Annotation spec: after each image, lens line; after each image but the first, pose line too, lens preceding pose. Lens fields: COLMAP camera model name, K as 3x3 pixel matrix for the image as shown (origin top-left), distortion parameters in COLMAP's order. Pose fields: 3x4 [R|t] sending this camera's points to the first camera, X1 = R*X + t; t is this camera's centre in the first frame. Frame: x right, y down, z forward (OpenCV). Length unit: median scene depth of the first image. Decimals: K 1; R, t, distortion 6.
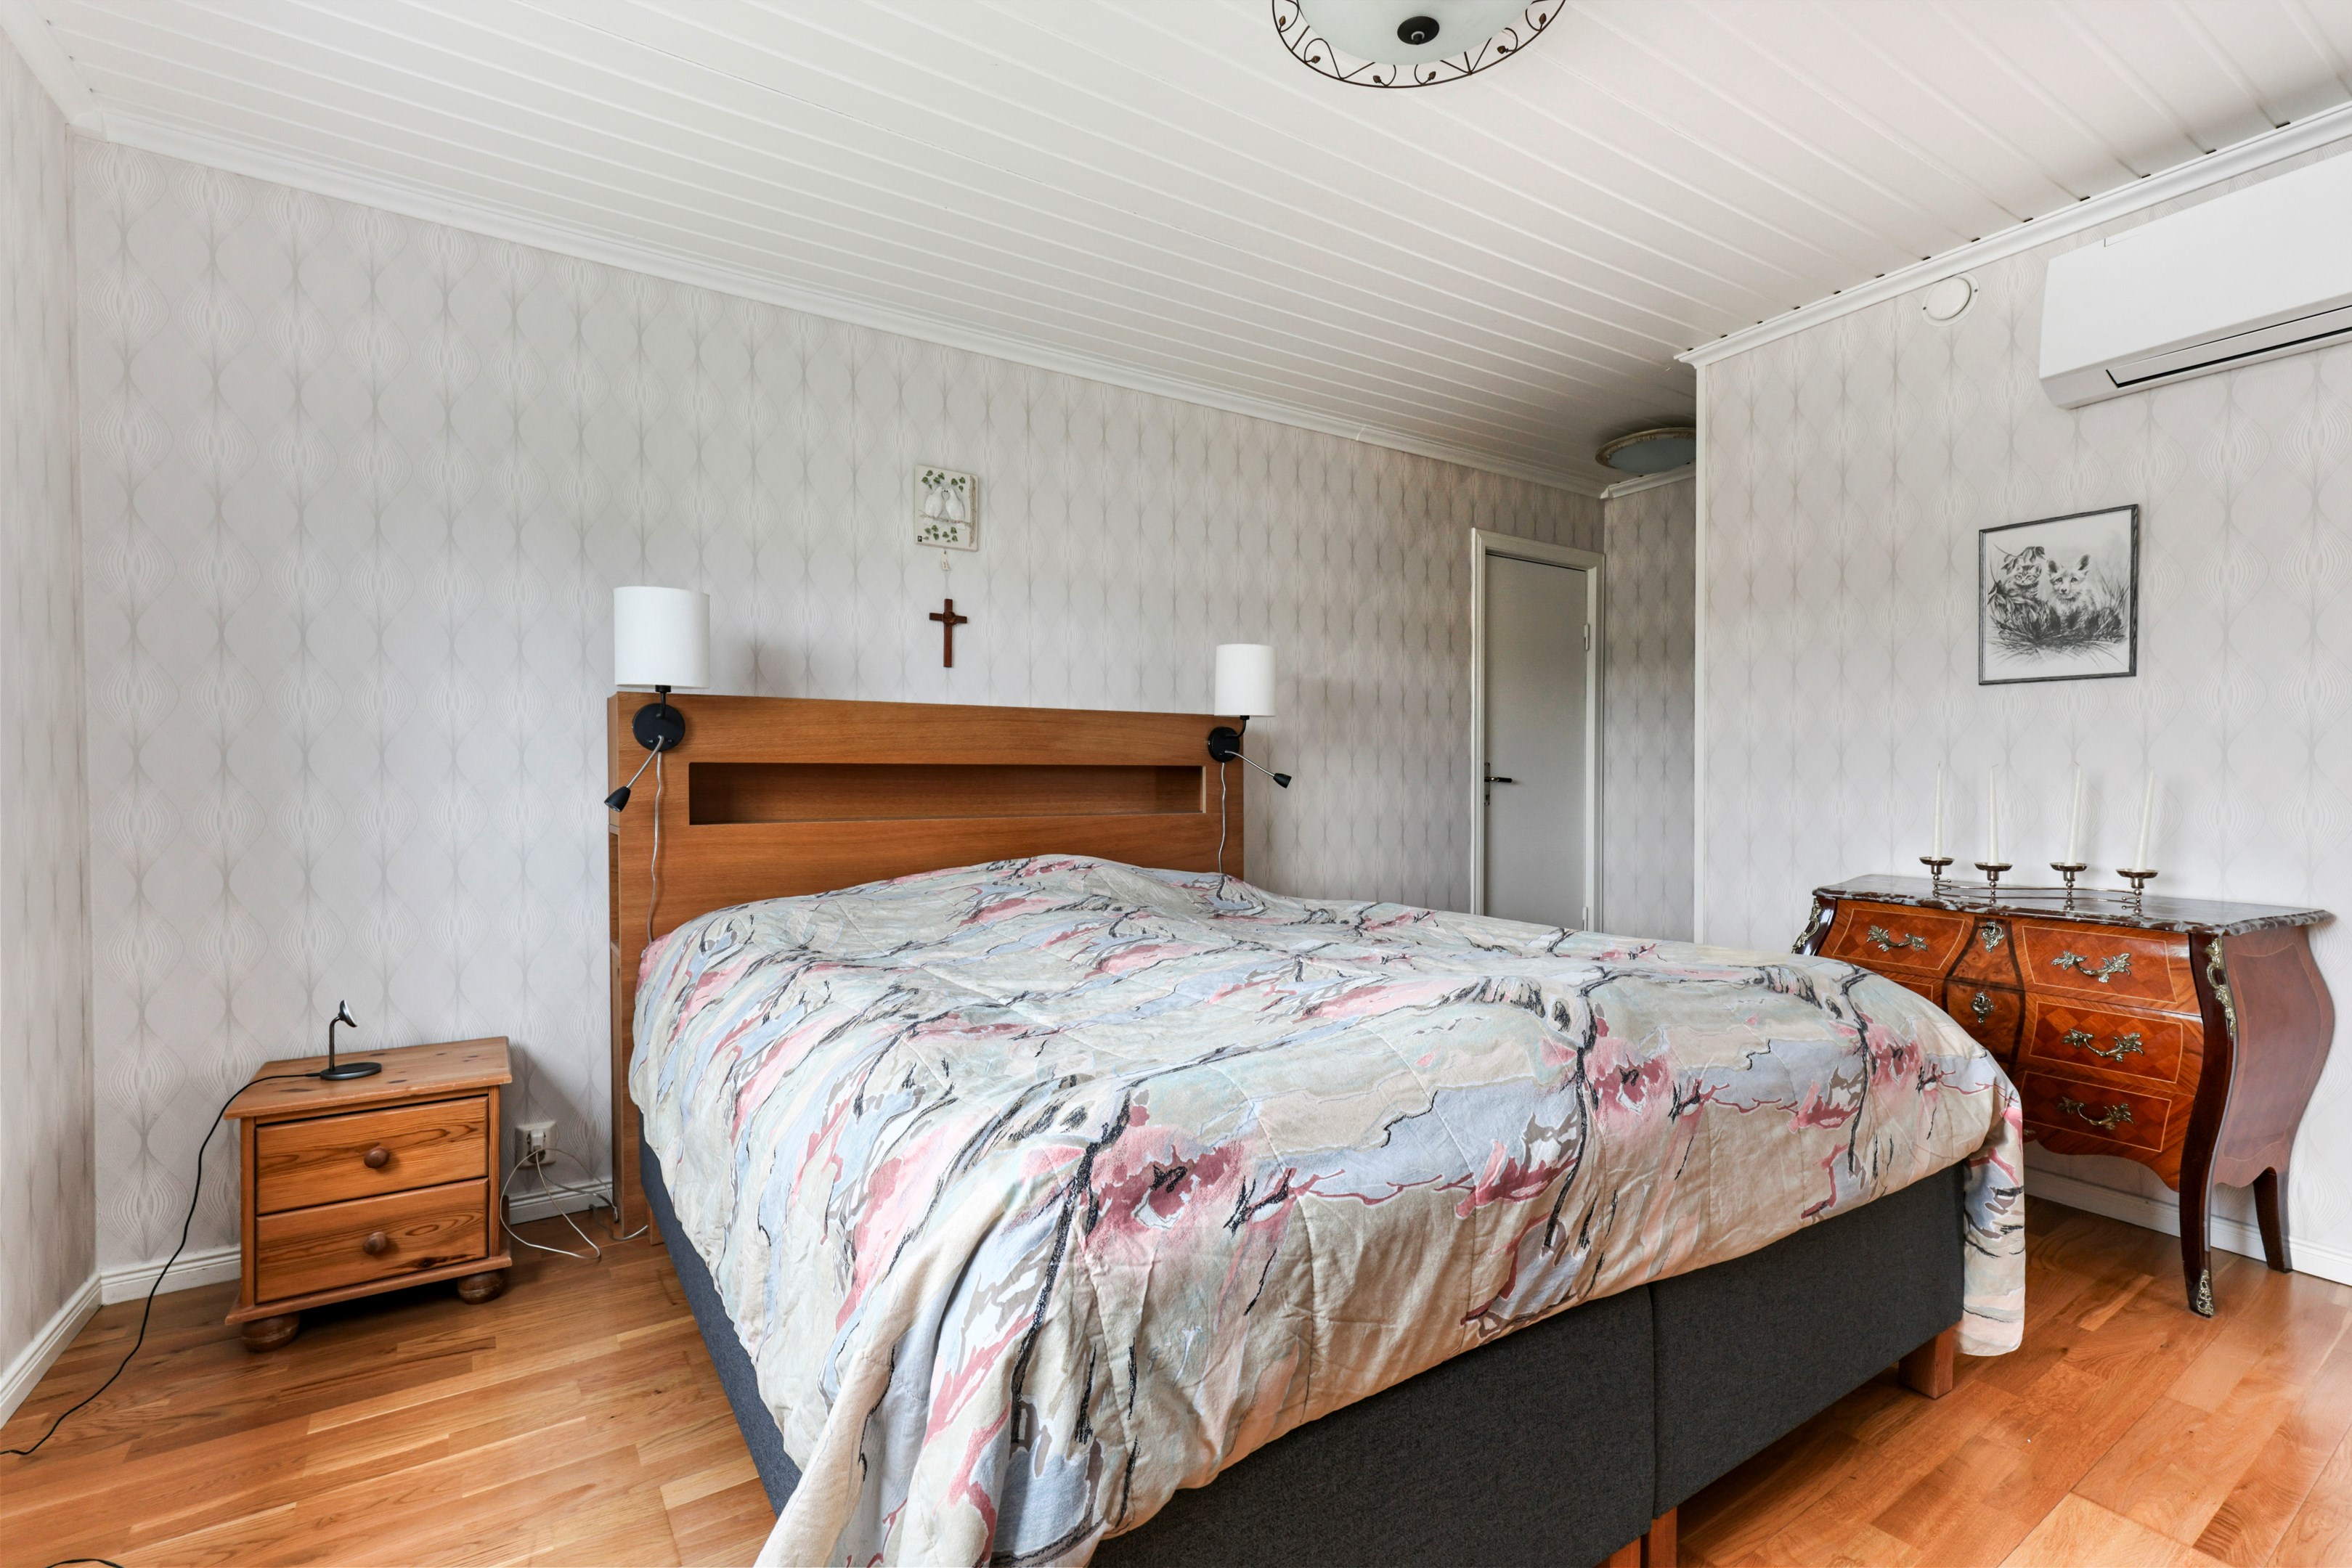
lens RADIAL K [[1066.7, 0, 1187.2], [0, 1066.7, 785.3], [0, 0, 1]] dist [0.009038, -0.000157]
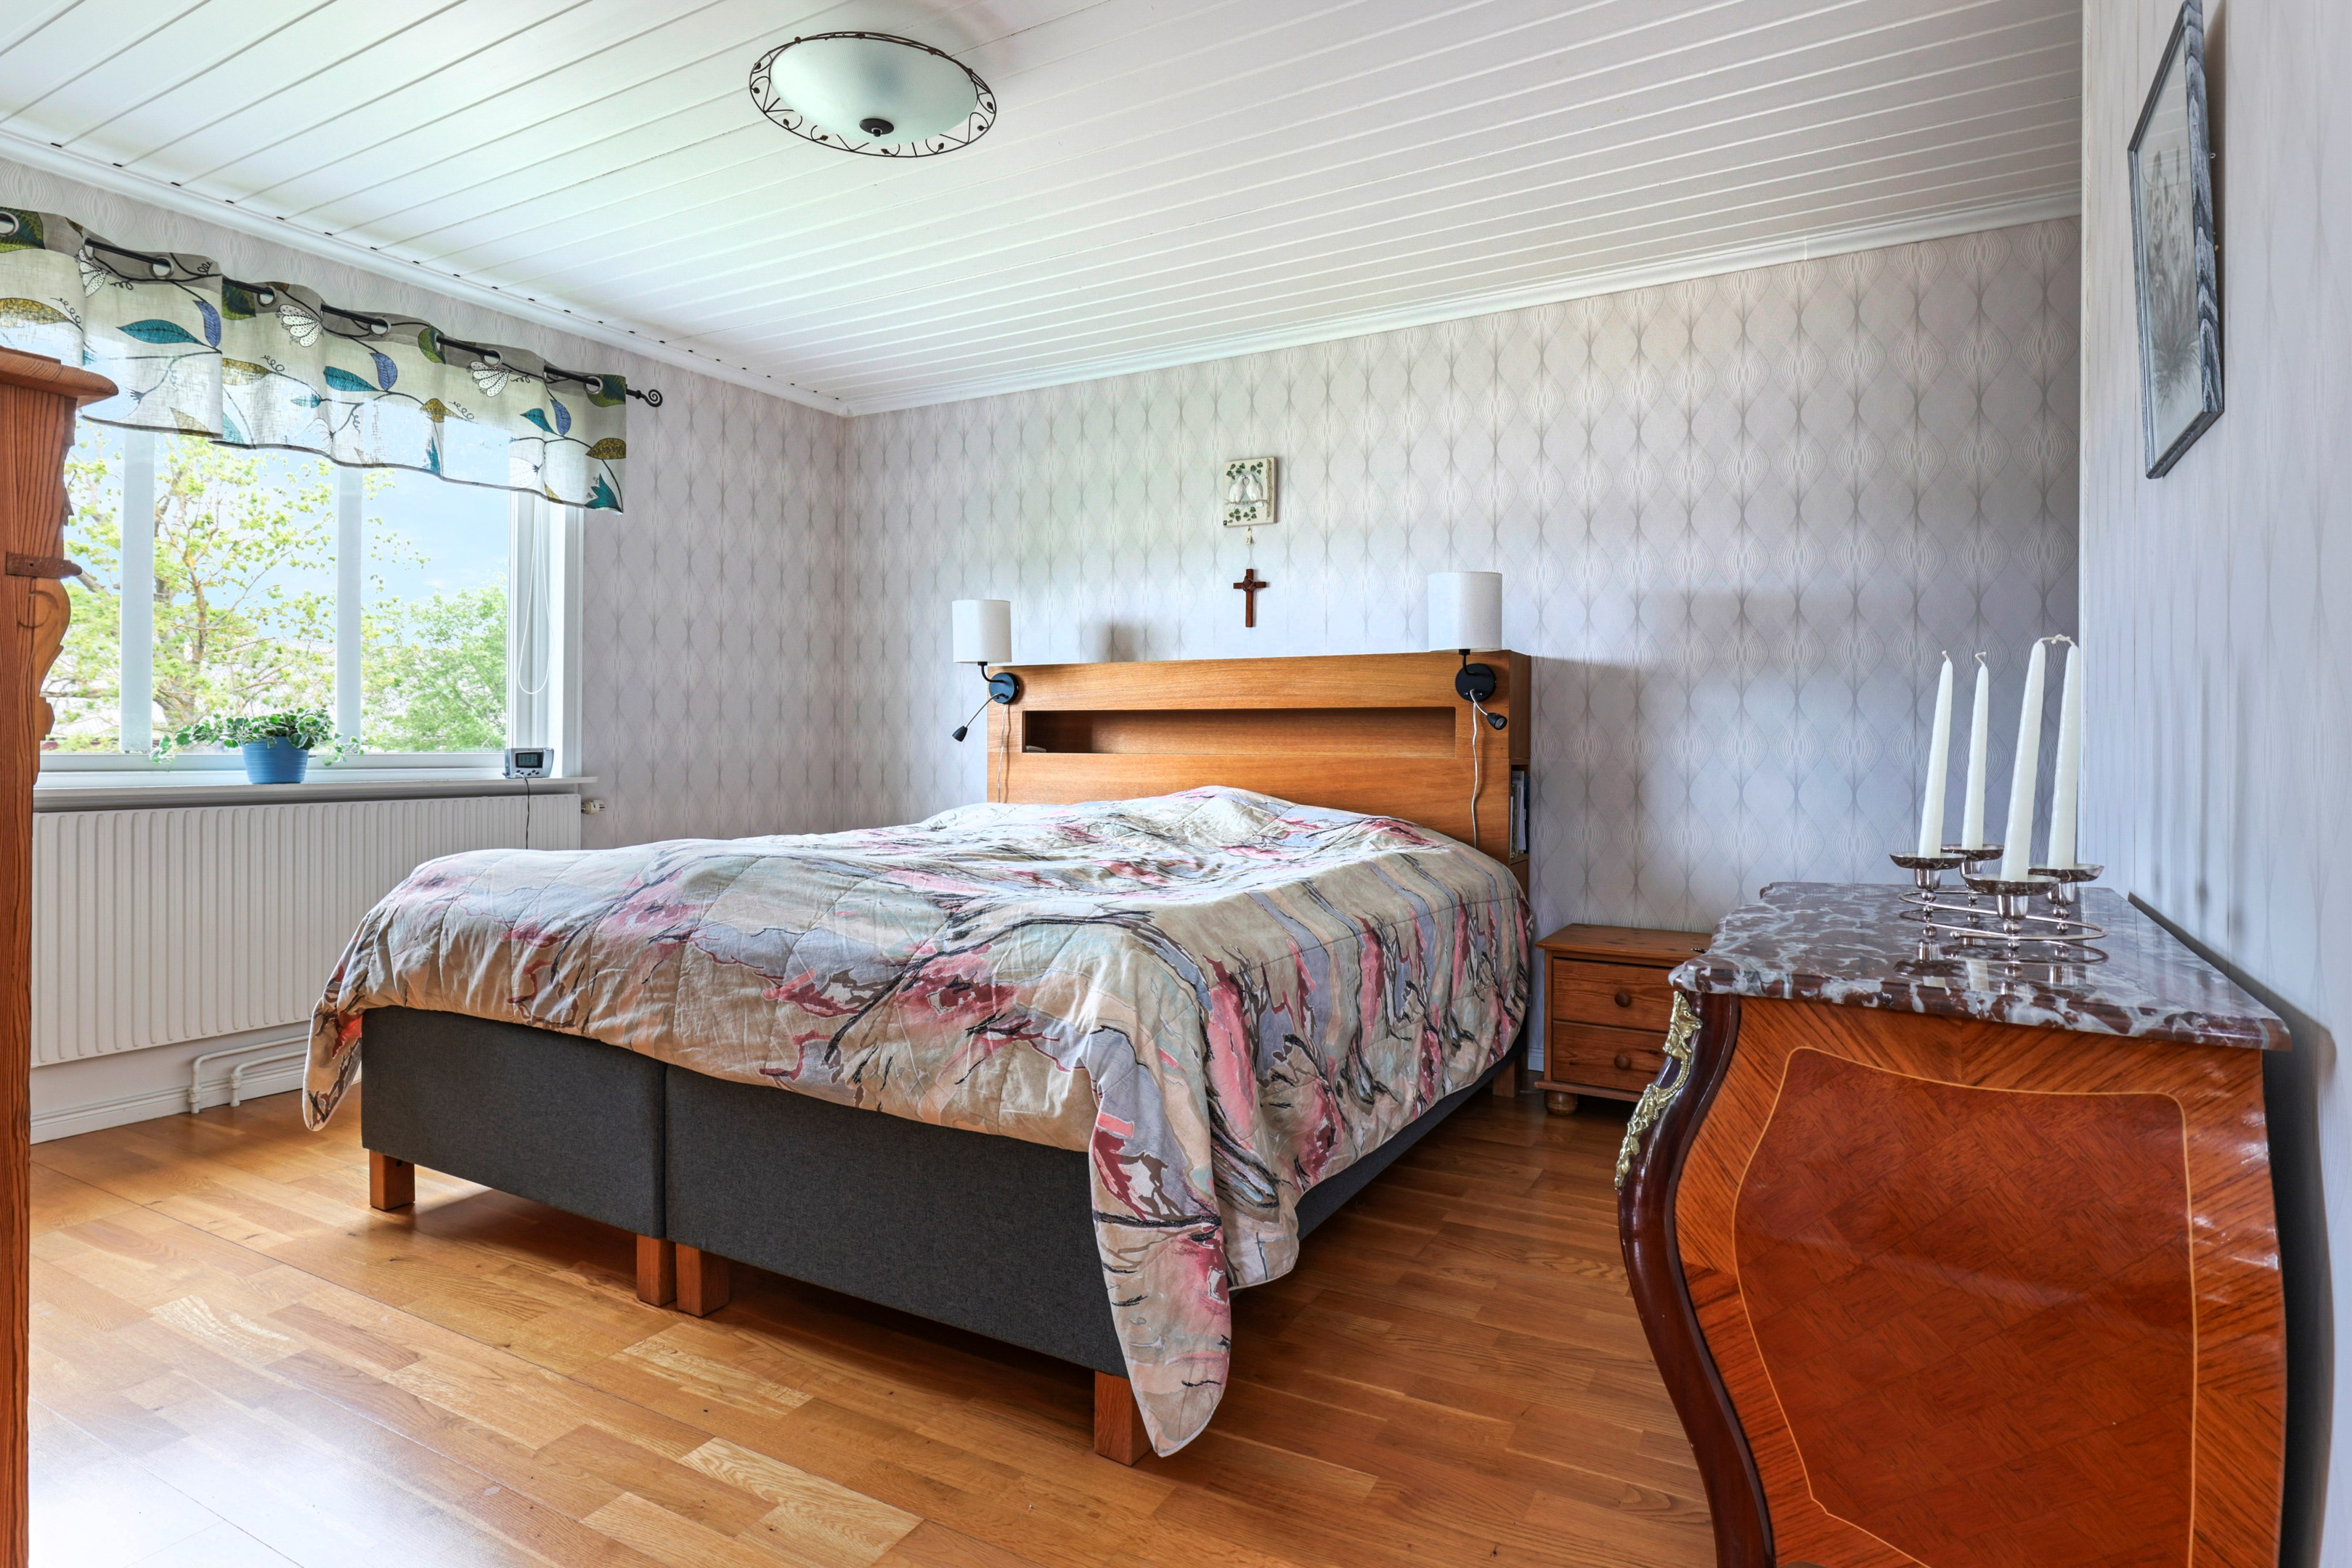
lens RADIAL K [[1183.7, 0, 1304.4], [0, 1183.7, 741.5], [0, 0, 1]] dist [0.005445, 0.000126]
pose [[0.497348, -0.000858, -0.867551, 0.960320], [-0.012383, 0.999891, -0.008088, 0.024895], [0.867463, 0.014765, 0.497283, 0.423312]]
